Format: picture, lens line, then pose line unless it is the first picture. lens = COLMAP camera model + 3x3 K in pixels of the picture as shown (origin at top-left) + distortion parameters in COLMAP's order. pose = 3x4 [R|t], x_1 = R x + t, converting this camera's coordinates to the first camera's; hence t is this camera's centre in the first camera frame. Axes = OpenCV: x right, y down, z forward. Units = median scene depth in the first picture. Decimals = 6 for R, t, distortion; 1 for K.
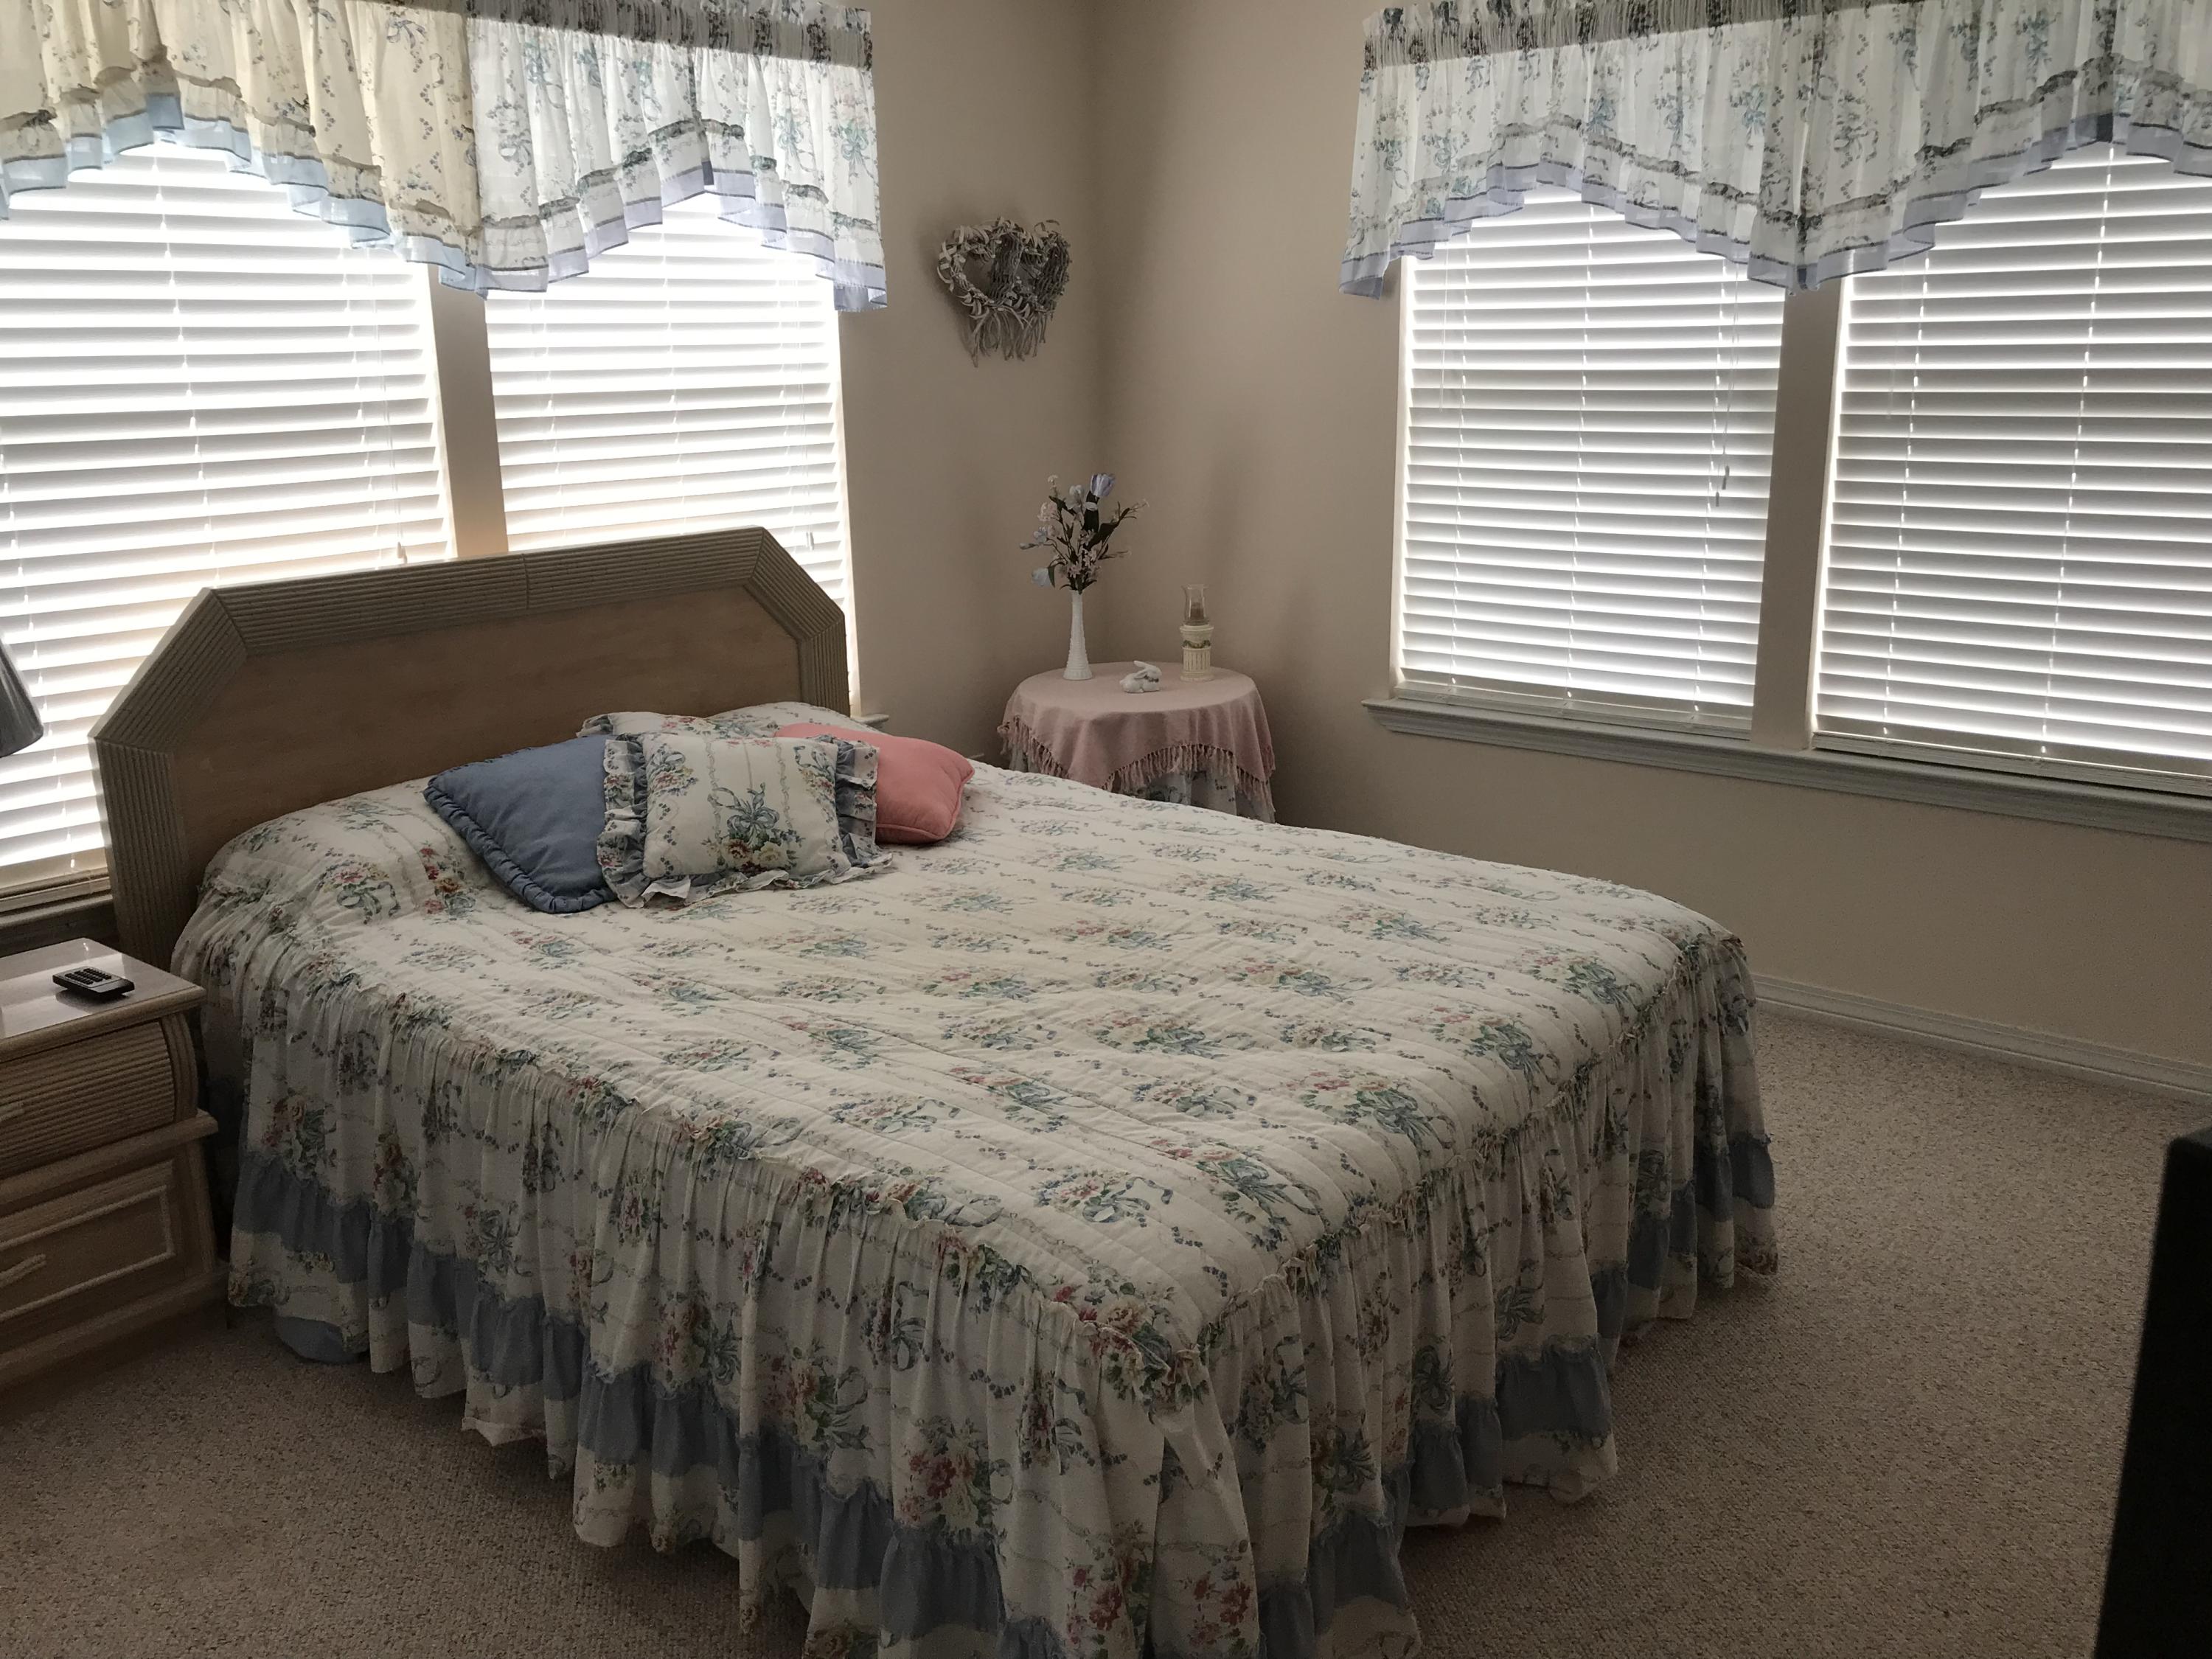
lens RADIAL K [[1811.5, 0, 1137.5], [0, 1811.5, 819.5], [0, 0, 1]] dist [0.007229, 0.010912]
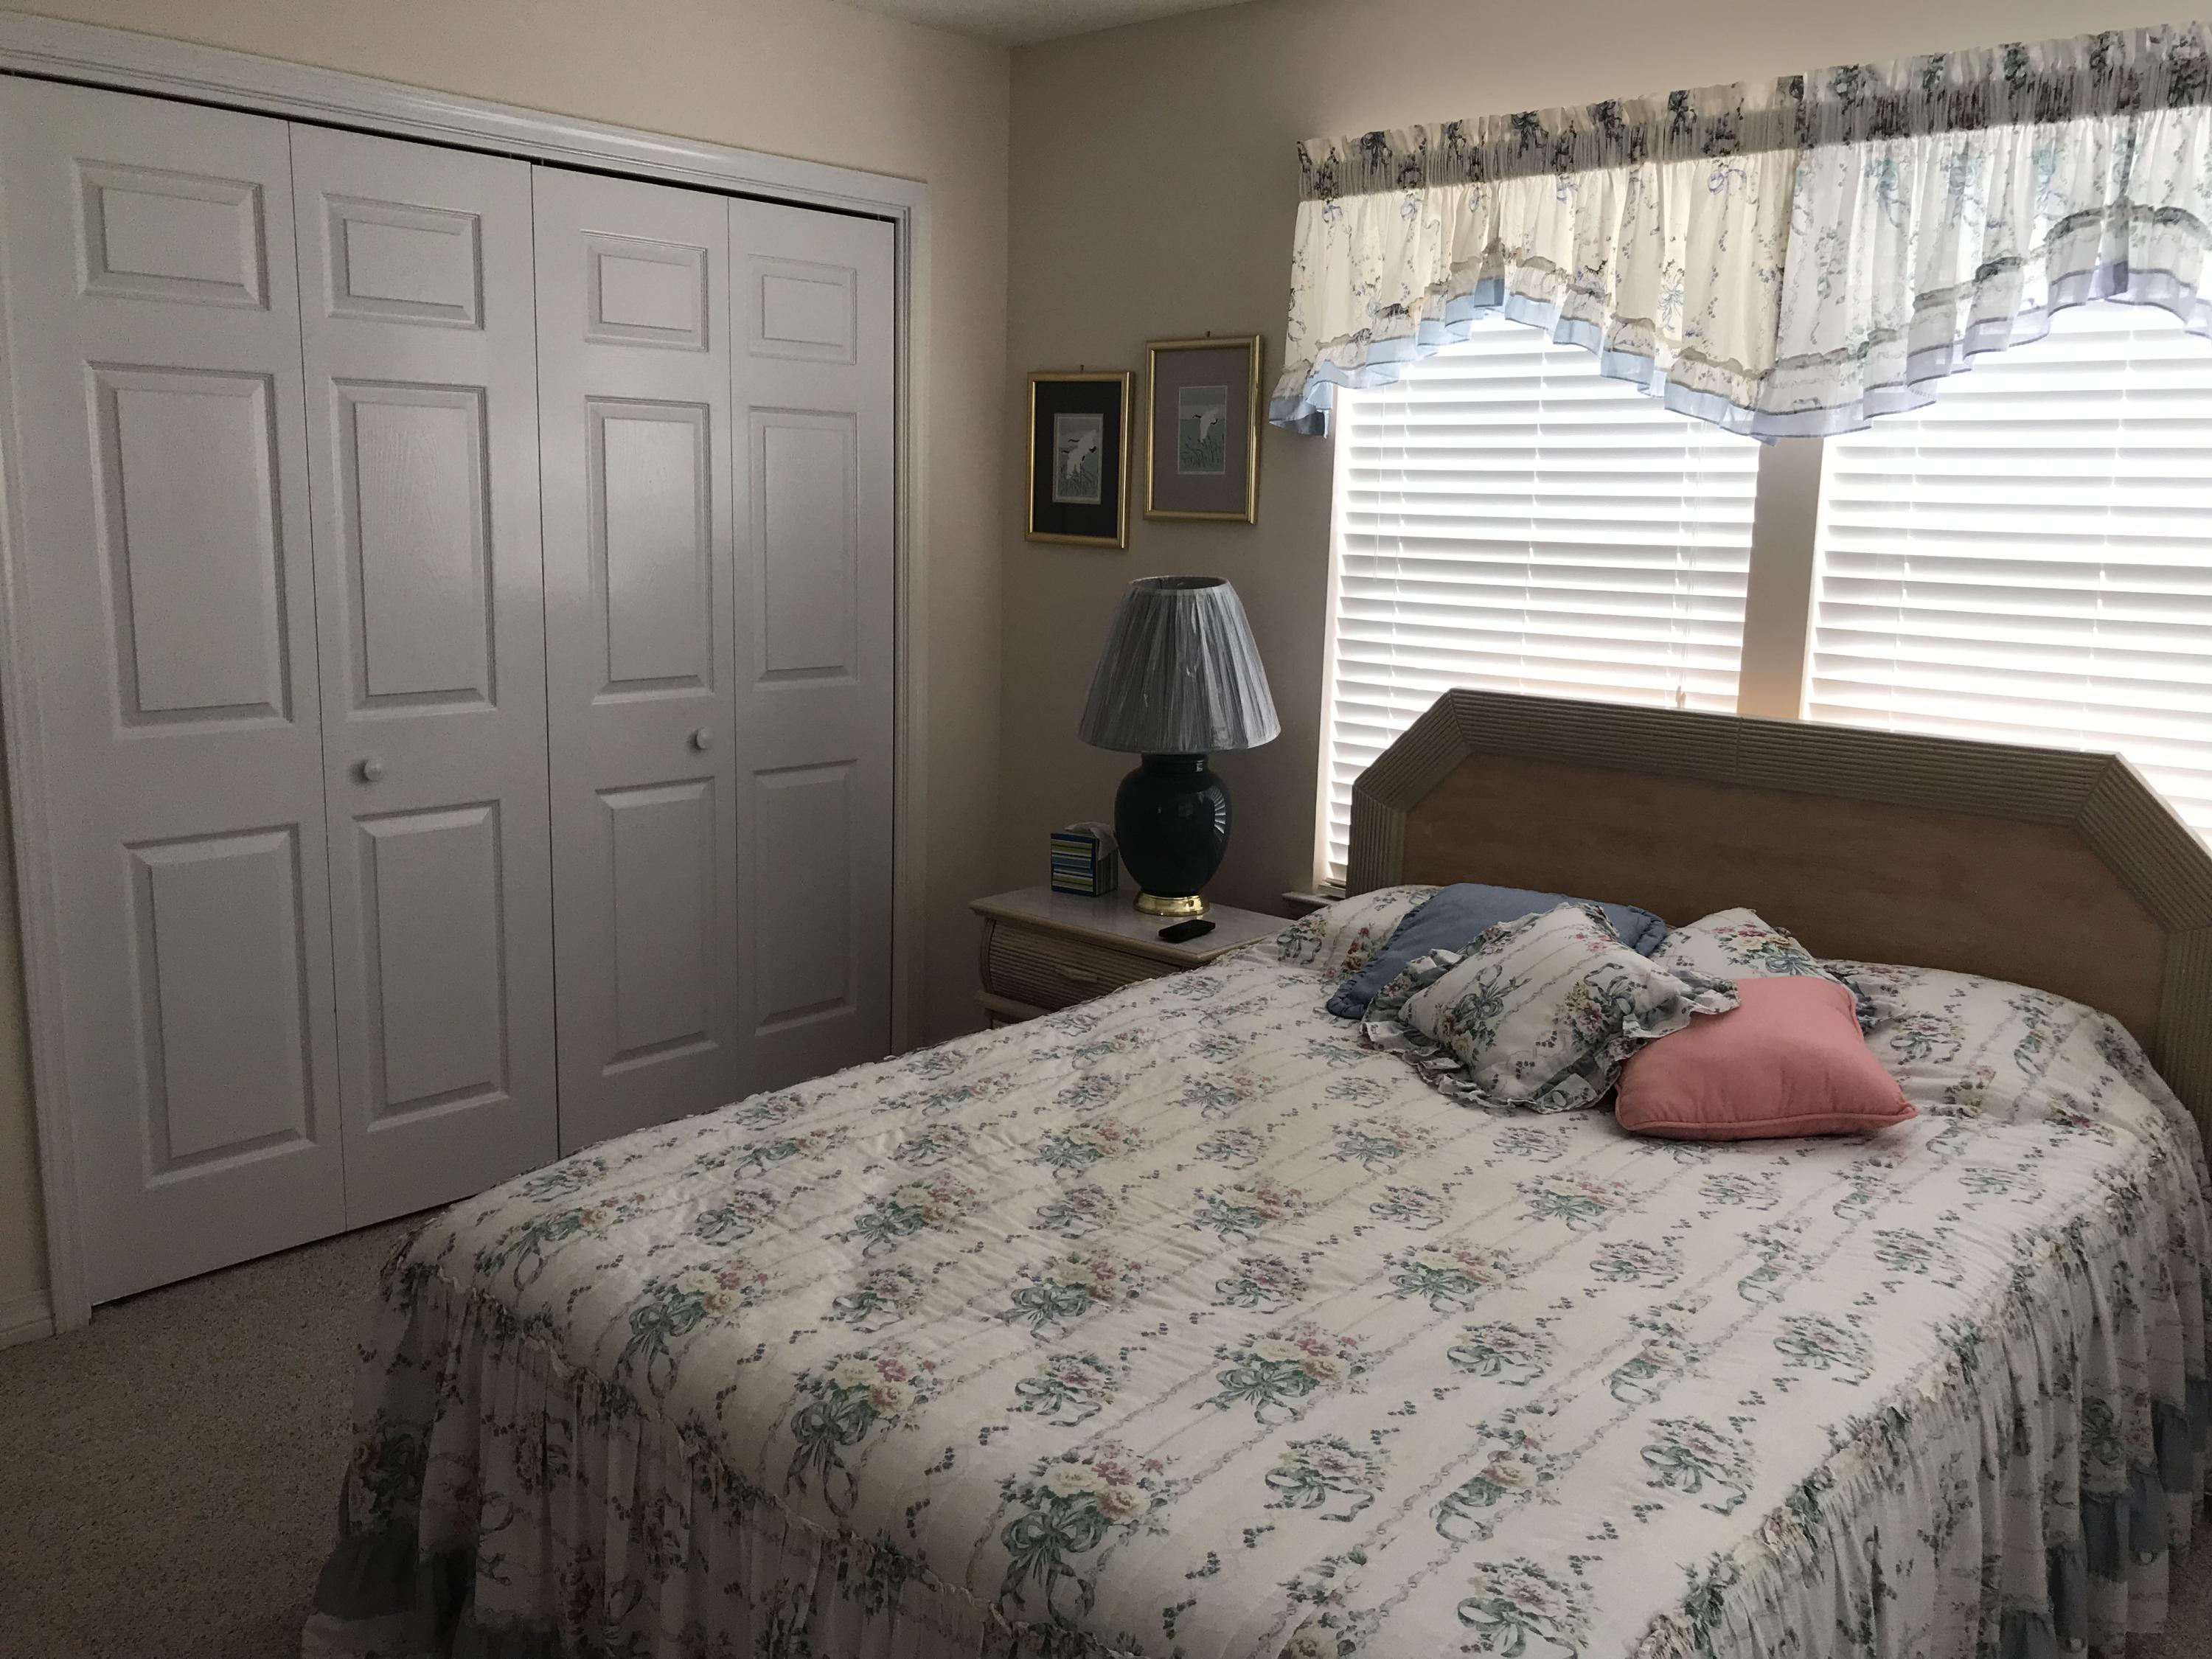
lens RADIAL K [[1818.8, 0, 1106.0], [0, 1818.8, 829.5], [0, 0, 1]] dist [0.007444, -0.003181]
pose [[-0.058327, 0.195847, -0.978898, 0.630493], [-0.283656, 0.936900, 0.204345, -0.202113], [0.957151, 0.289589, 0.000907, 0.751357]]
